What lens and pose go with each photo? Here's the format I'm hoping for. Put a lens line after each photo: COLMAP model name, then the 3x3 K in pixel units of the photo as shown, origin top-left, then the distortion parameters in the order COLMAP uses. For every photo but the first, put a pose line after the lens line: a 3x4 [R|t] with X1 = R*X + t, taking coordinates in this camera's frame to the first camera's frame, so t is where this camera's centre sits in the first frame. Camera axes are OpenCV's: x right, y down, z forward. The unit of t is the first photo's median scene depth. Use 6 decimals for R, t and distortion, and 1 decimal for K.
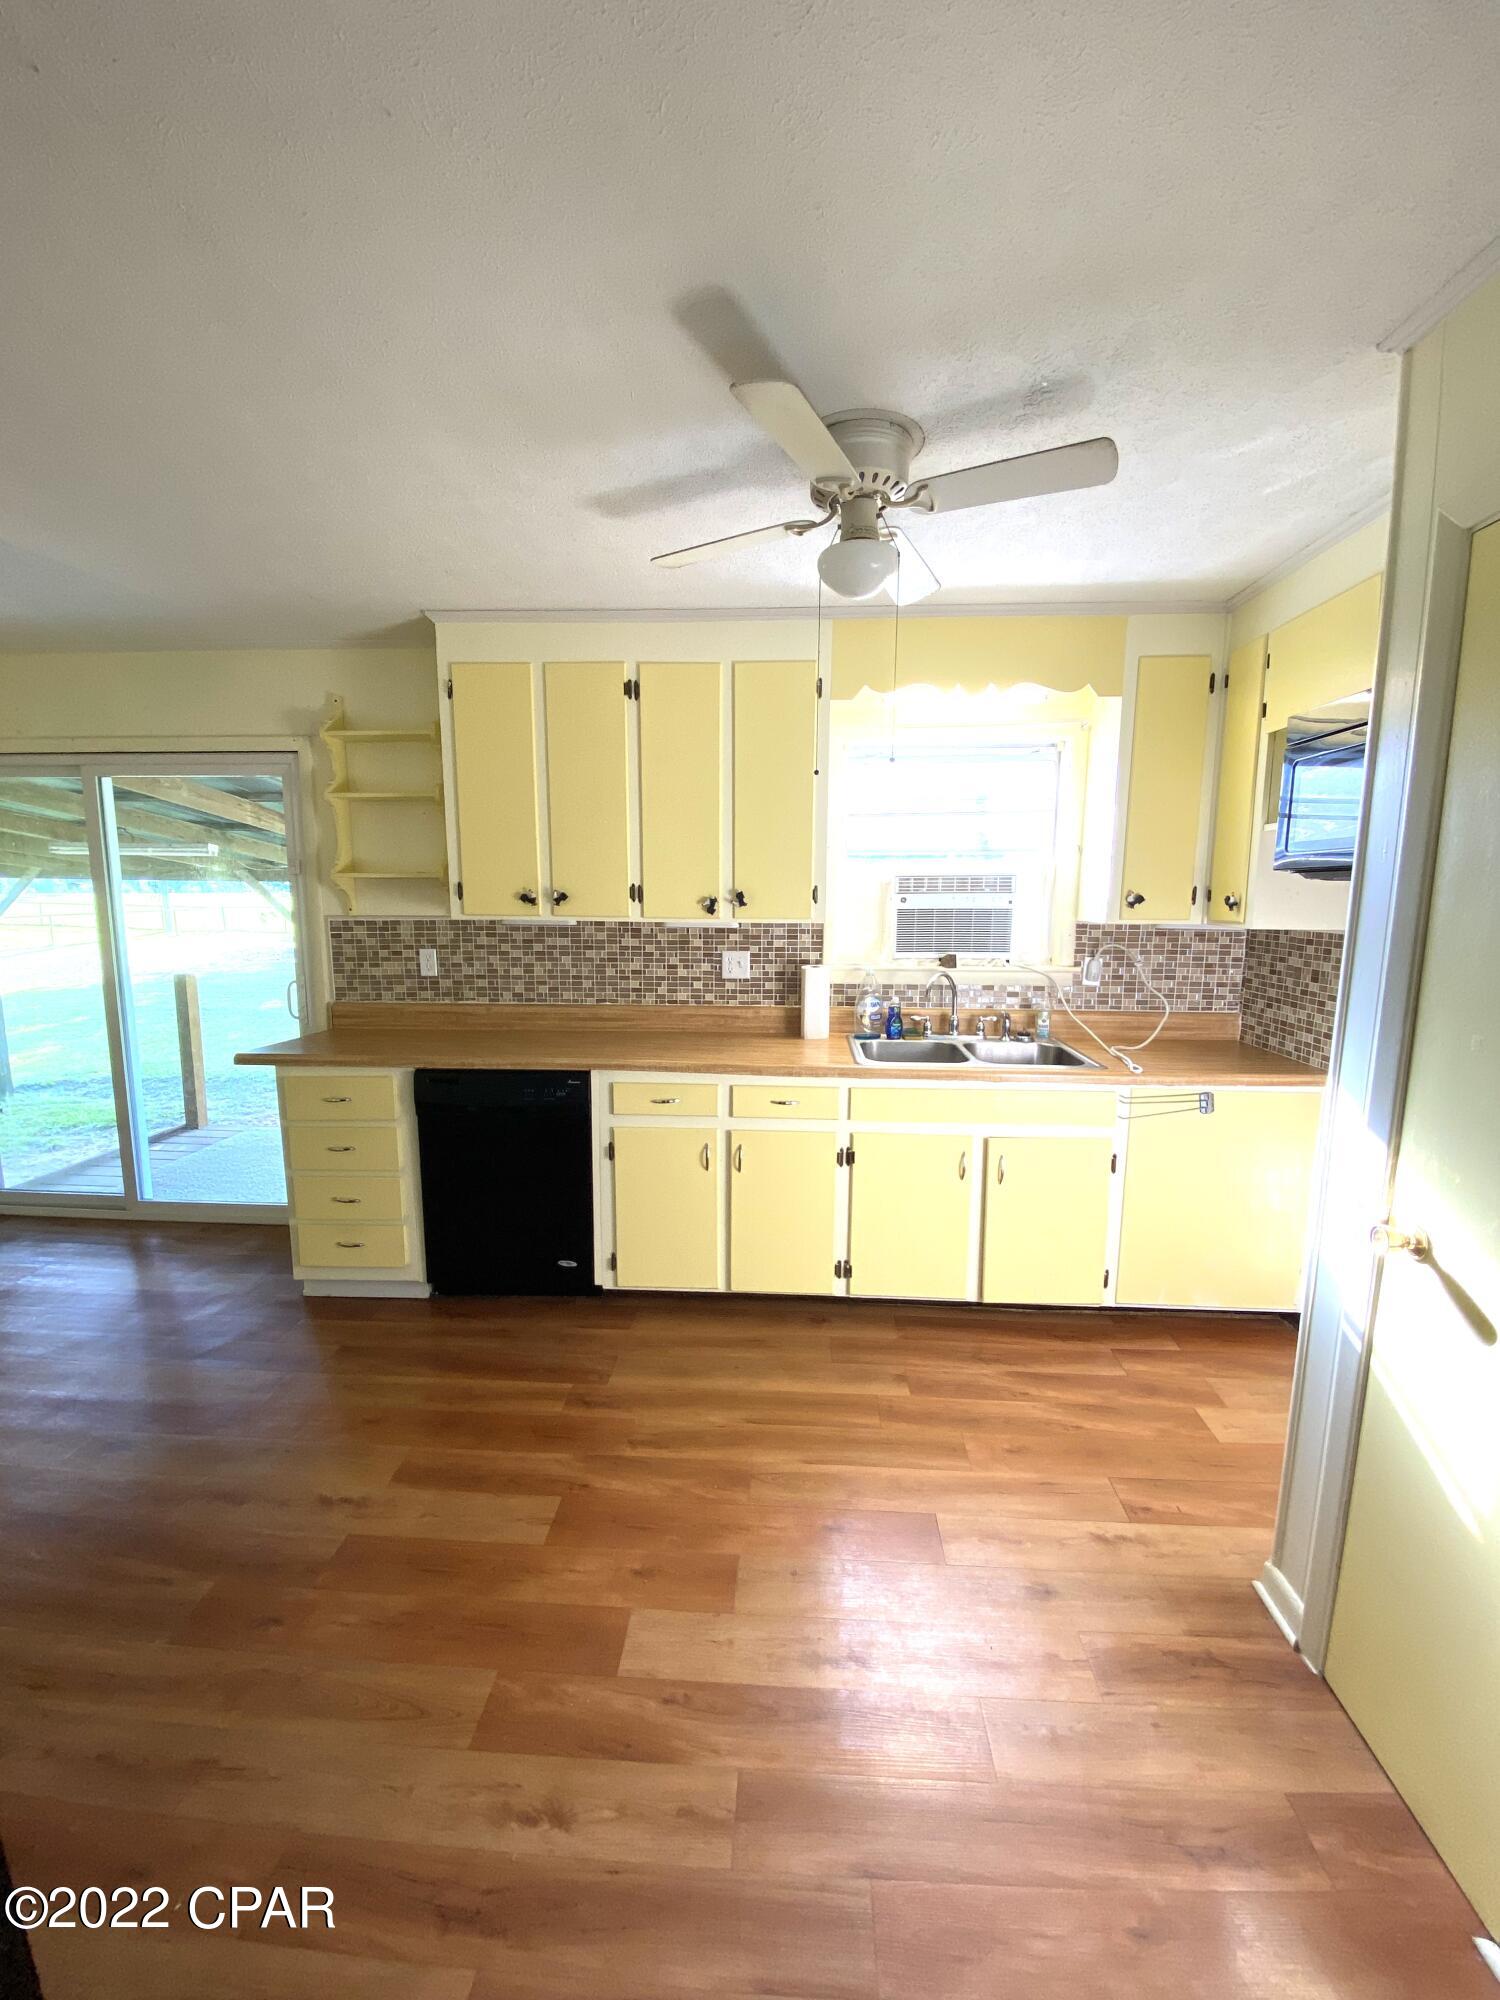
lens RADIAL K [[799.3, 0, 755.1], [0, 799.3, 998.3], [0, 0, 1]] dist [0.000716, -0.001256]
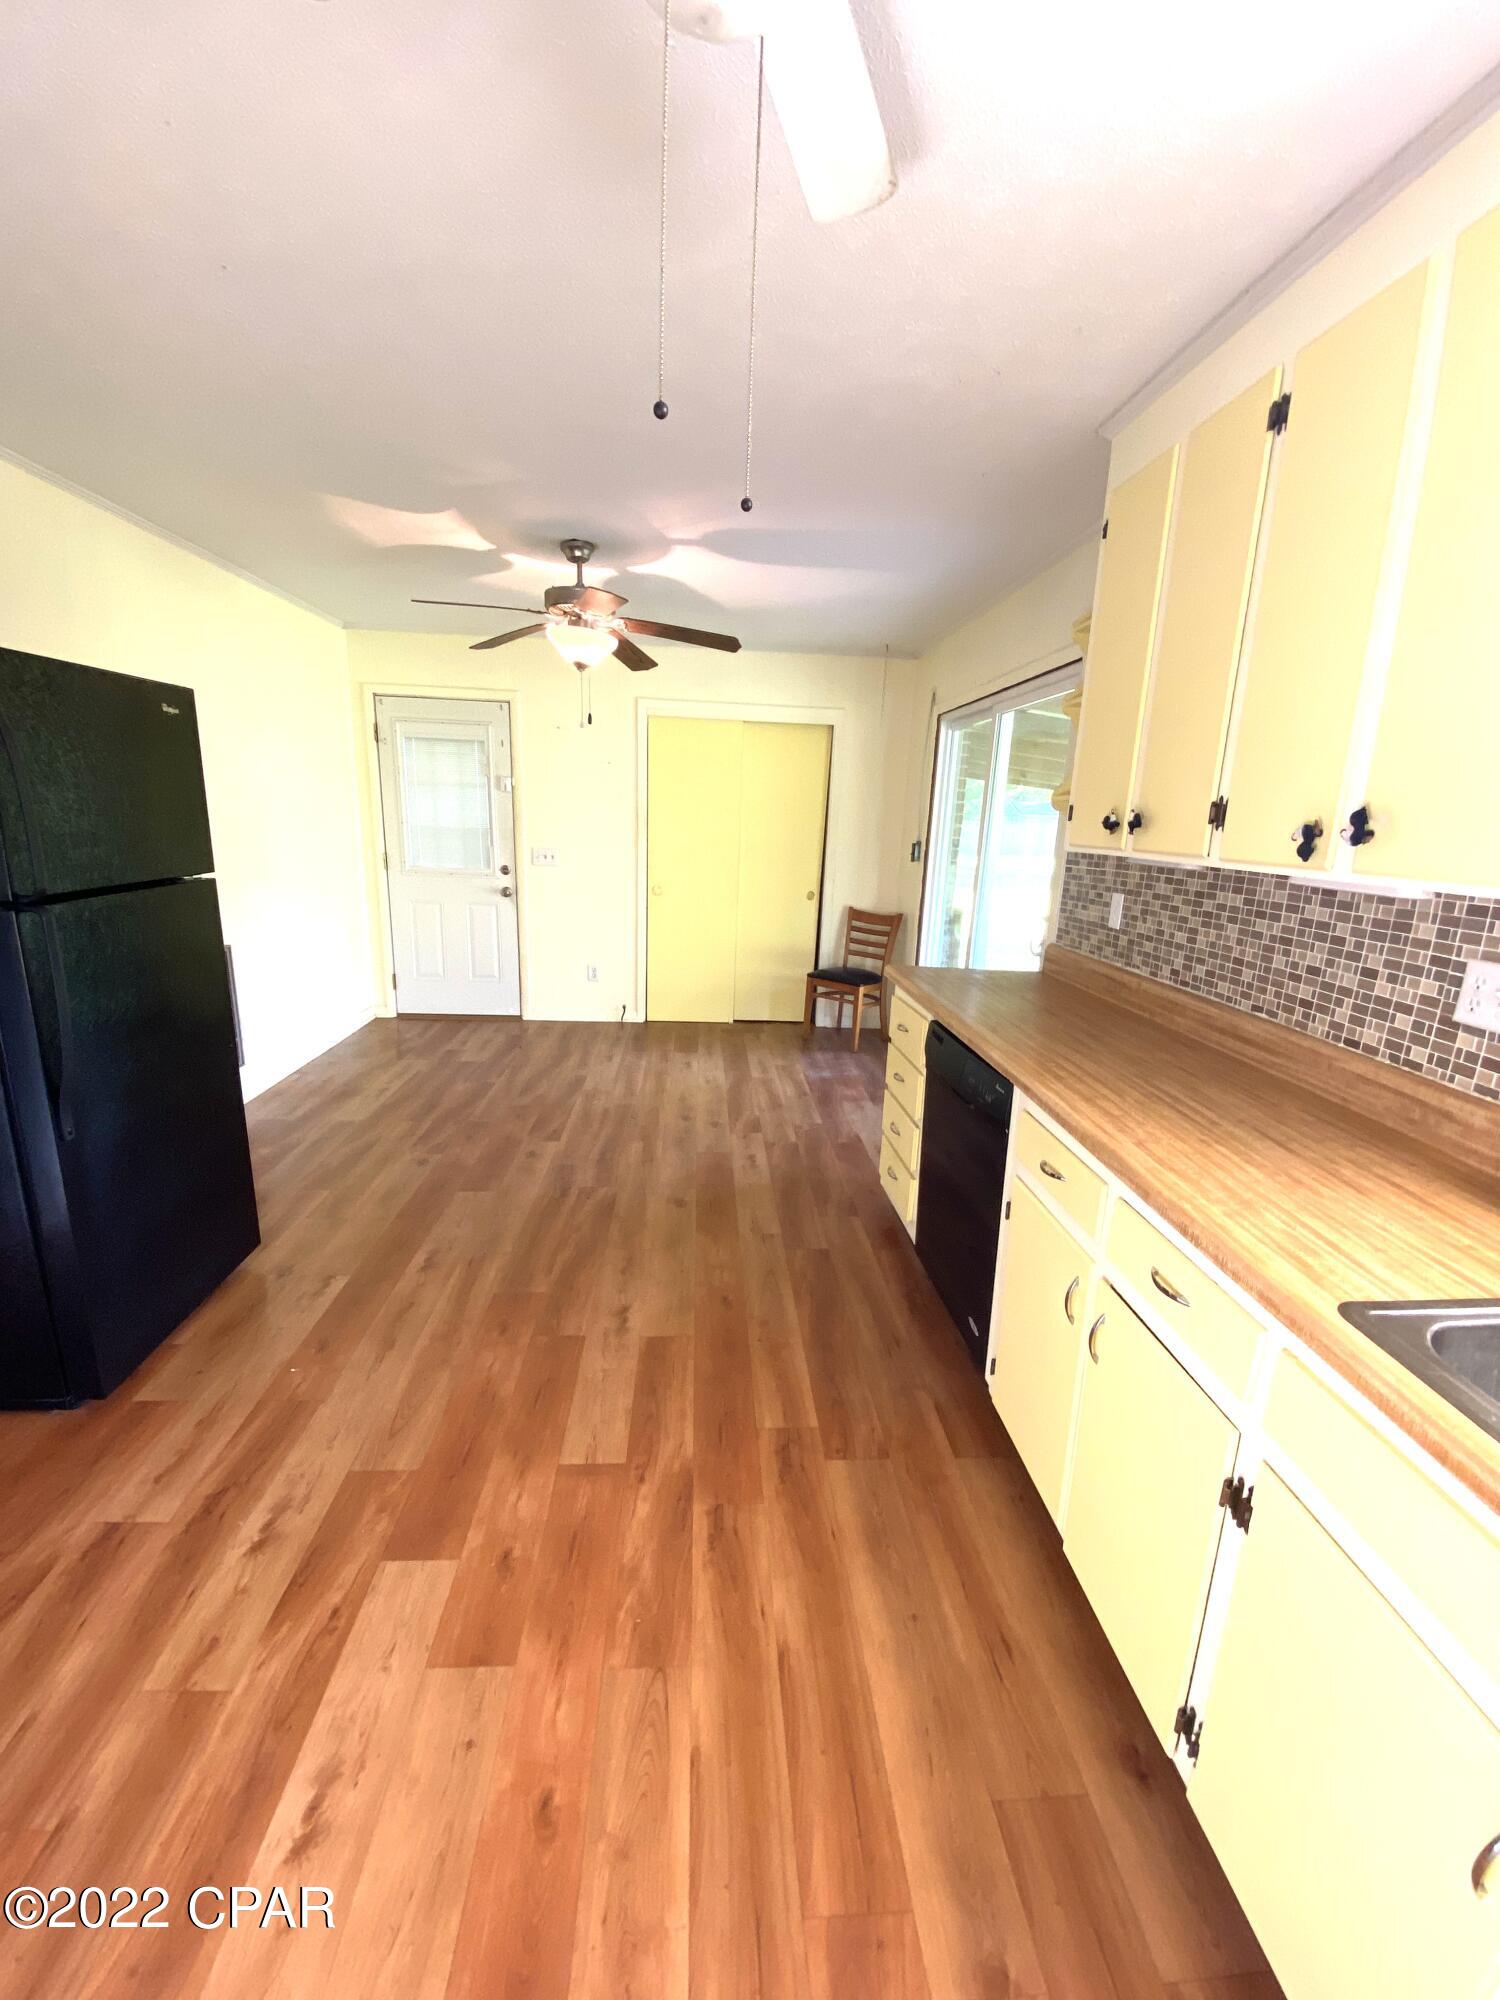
lens RADIAL K [[799.3, 0, 751.5], [0, 799.3, 1013.8], [0, 0, 1]] dist [0.000716, -0.001256]
pose [[0.123762, 0.237412, -0.963493, 0.326692], [-0.161538, 0.962826, 0.216498, -0.060467], [0.979075, 0.128846, 0.157513, 0.556525]]
